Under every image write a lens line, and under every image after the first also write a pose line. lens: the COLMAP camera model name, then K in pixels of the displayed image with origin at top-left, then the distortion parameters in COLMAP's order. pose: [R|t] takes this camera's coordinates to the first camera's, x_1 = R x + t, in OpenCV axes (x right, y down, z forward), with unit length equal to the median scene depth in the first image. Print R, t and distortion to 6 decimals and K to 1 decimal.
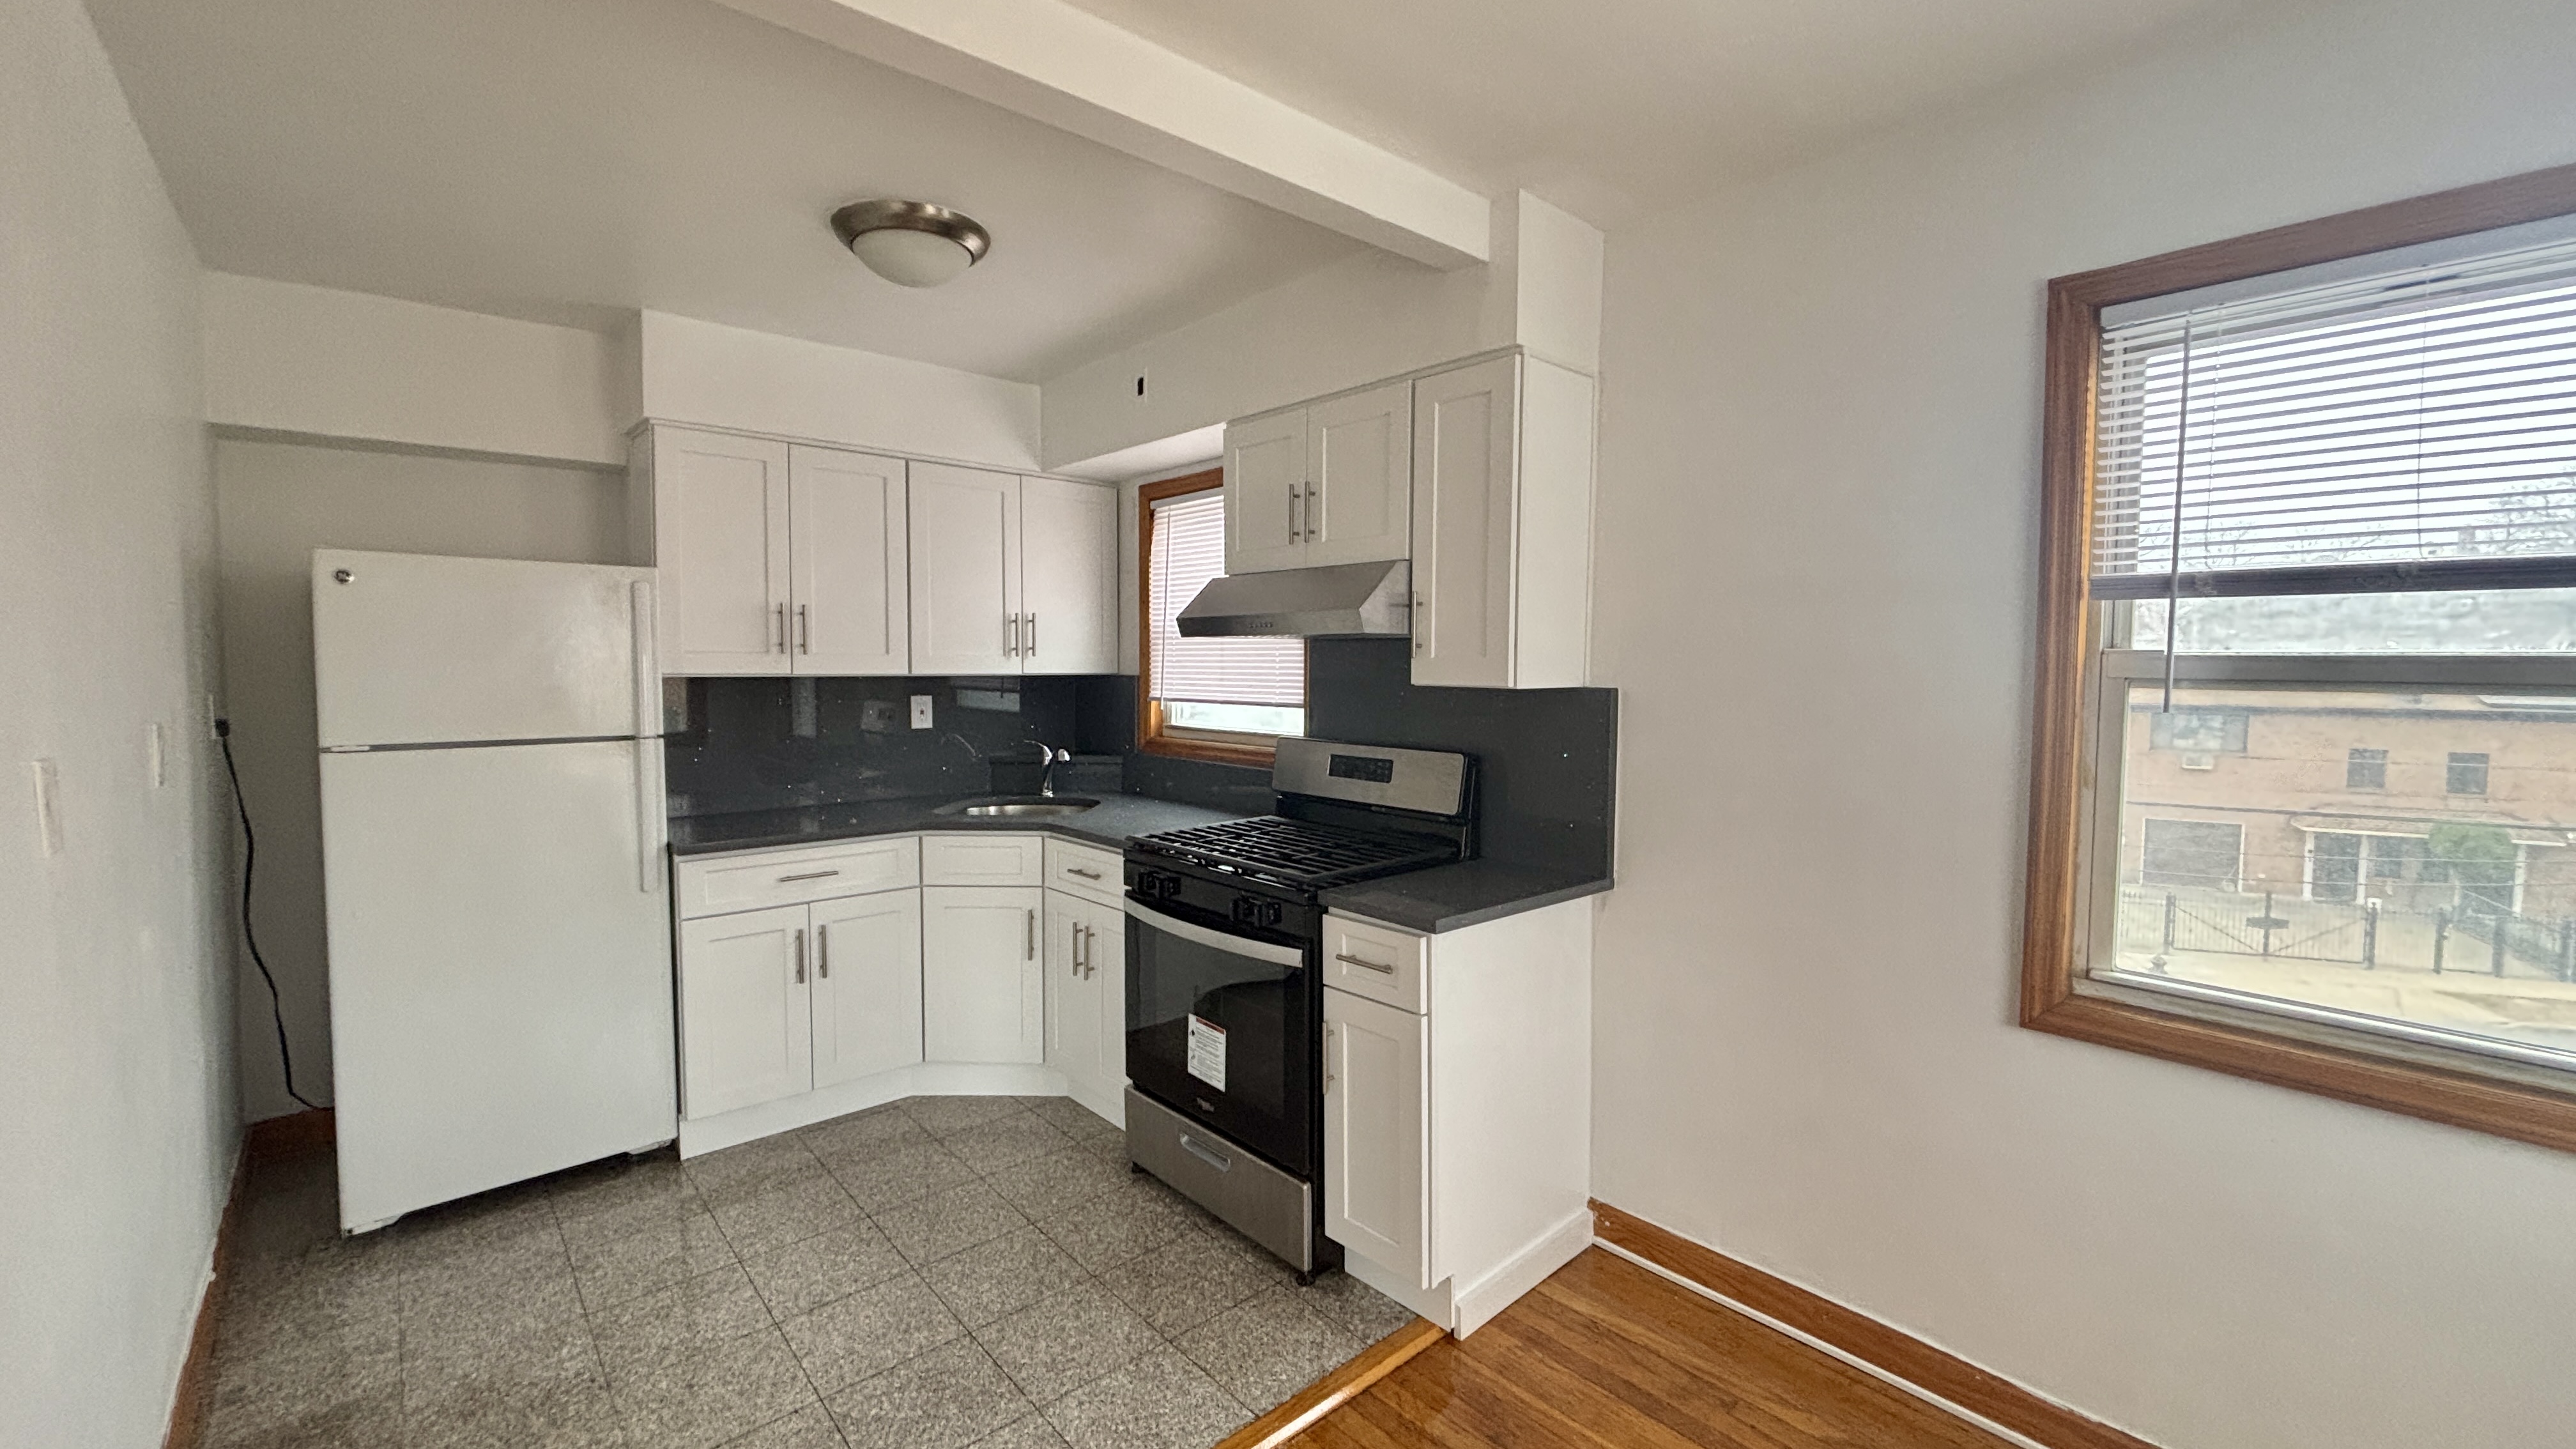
lens RADIAL K [[1055.3, 0, 1299.4], [0, 1055.3, 712.6], [0, 0, 1]] dist [0.020324, -0.000264]
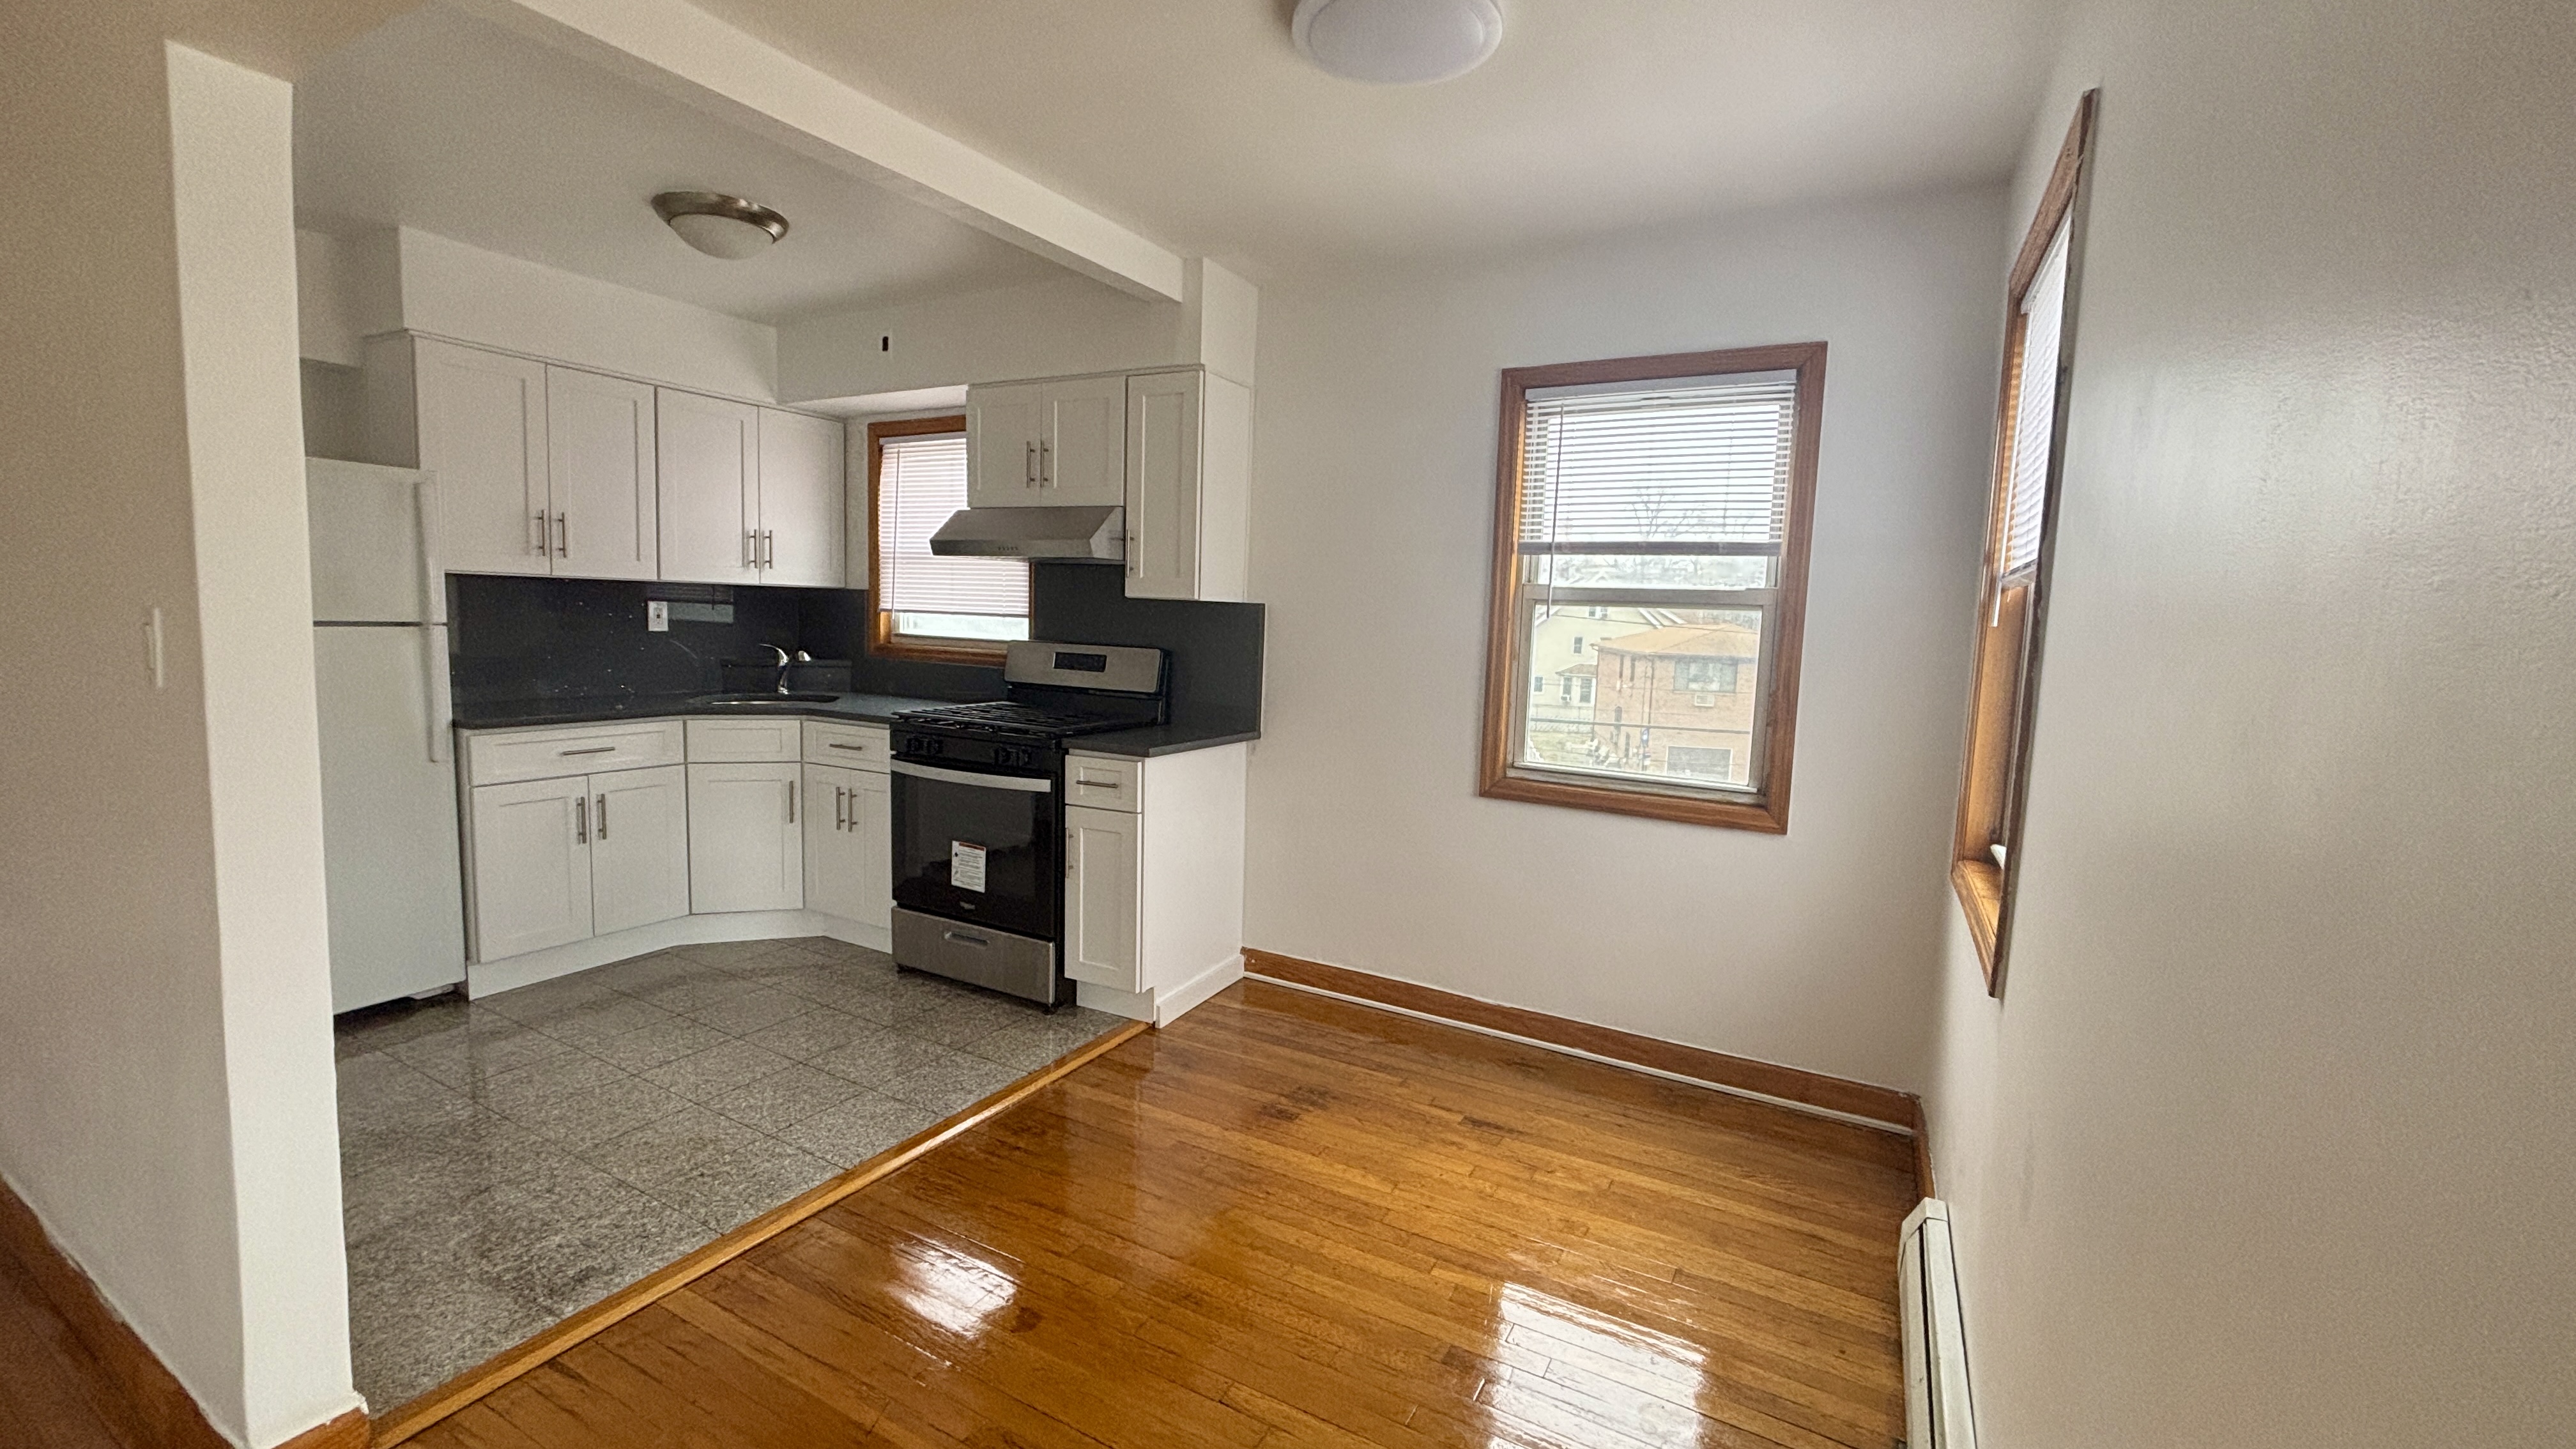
lens RADIAL K [[1055.3, 0, 1291.6], [0, 1055.3, 708.6], [0, 0, 1]] dist [0.020324, -0.000264]
pose [[0.950504, -0.003704, 0.310691, -0.116192], [-0.013386, 0.998512, 0.052855, 0.043975], [-0.310424, -0.054397, 0.949040, -0.398045]]
